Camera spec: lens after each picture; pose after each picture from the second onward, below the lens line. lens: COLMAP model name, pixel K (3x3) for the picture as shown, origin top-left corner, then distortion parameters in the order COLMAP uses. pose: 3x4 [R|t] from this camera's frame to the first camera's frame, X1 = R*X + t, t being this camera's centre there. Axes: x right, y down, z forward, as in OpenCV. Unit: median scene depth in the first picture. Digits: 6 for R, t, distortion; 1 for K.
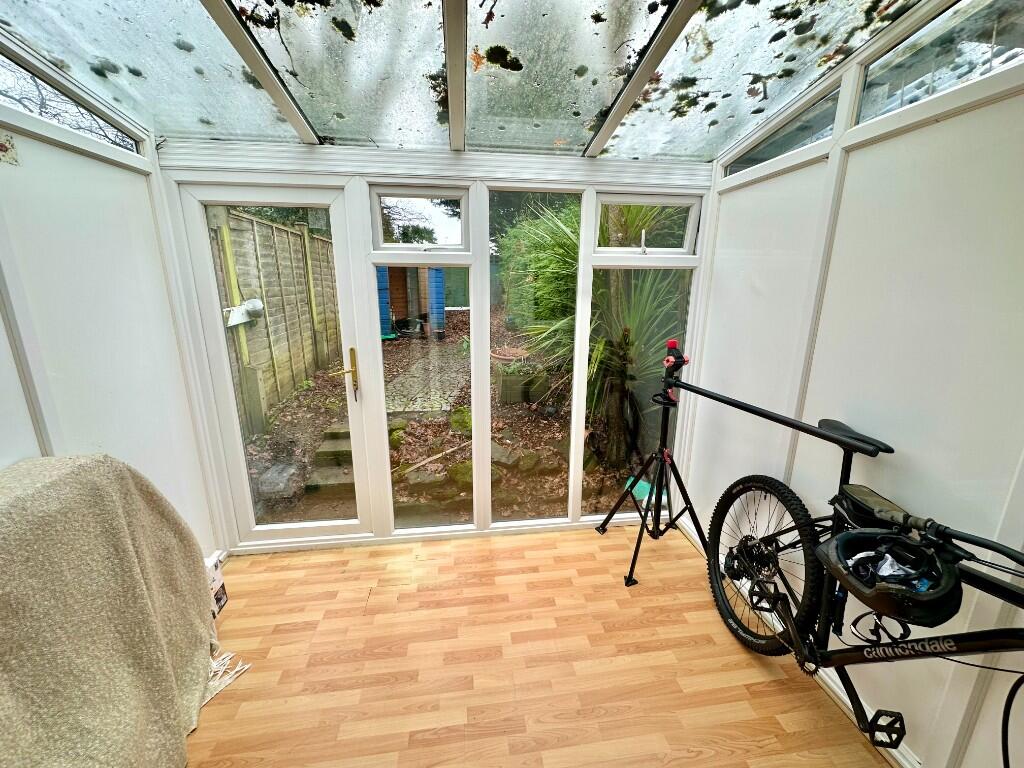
lens RADIAL K [[409.2, 0, 510.4], [0, 409.2, 382.7], [0, 0, 1]] dist [0.000142, 0.000016]
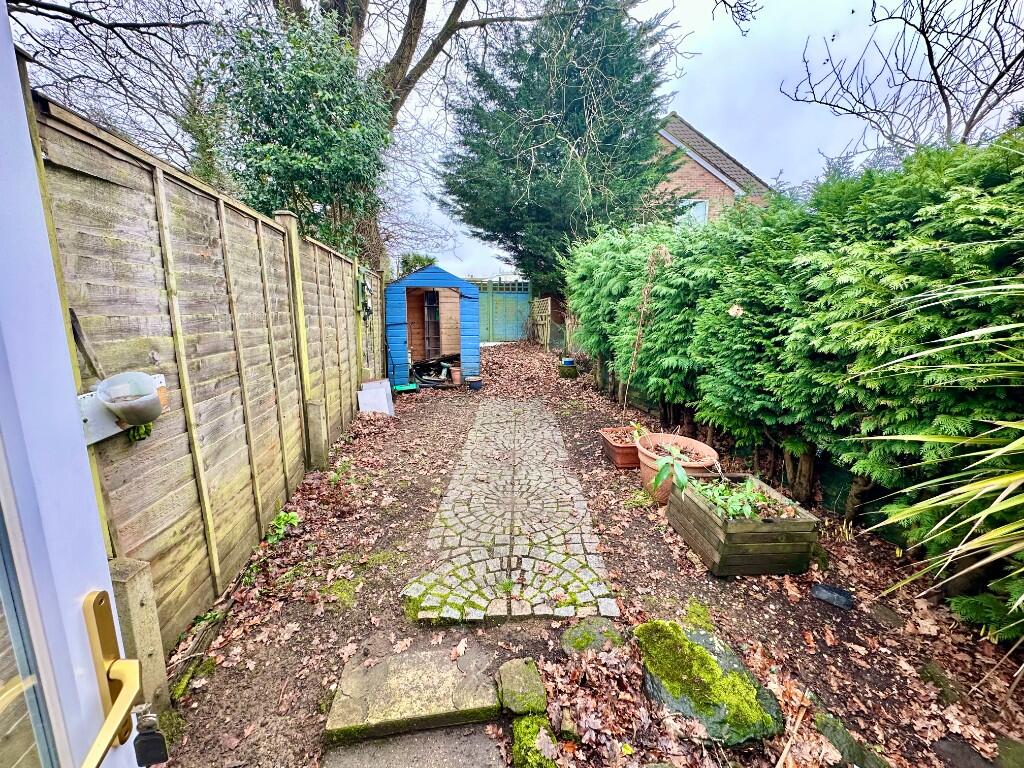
lens RADIAL K [[409.2, 0, 511.0], [0, 409.2, 382.9], [0, 0, 1]] dist [0.000142, 0.000016]
pose [[0.999745, -0.007788, 0.021209, -0.247646], [0.009243, 0.997545, -0.069418, -0.133399], [-0.020617, 0.069596, 0.997362, 0.514813]]
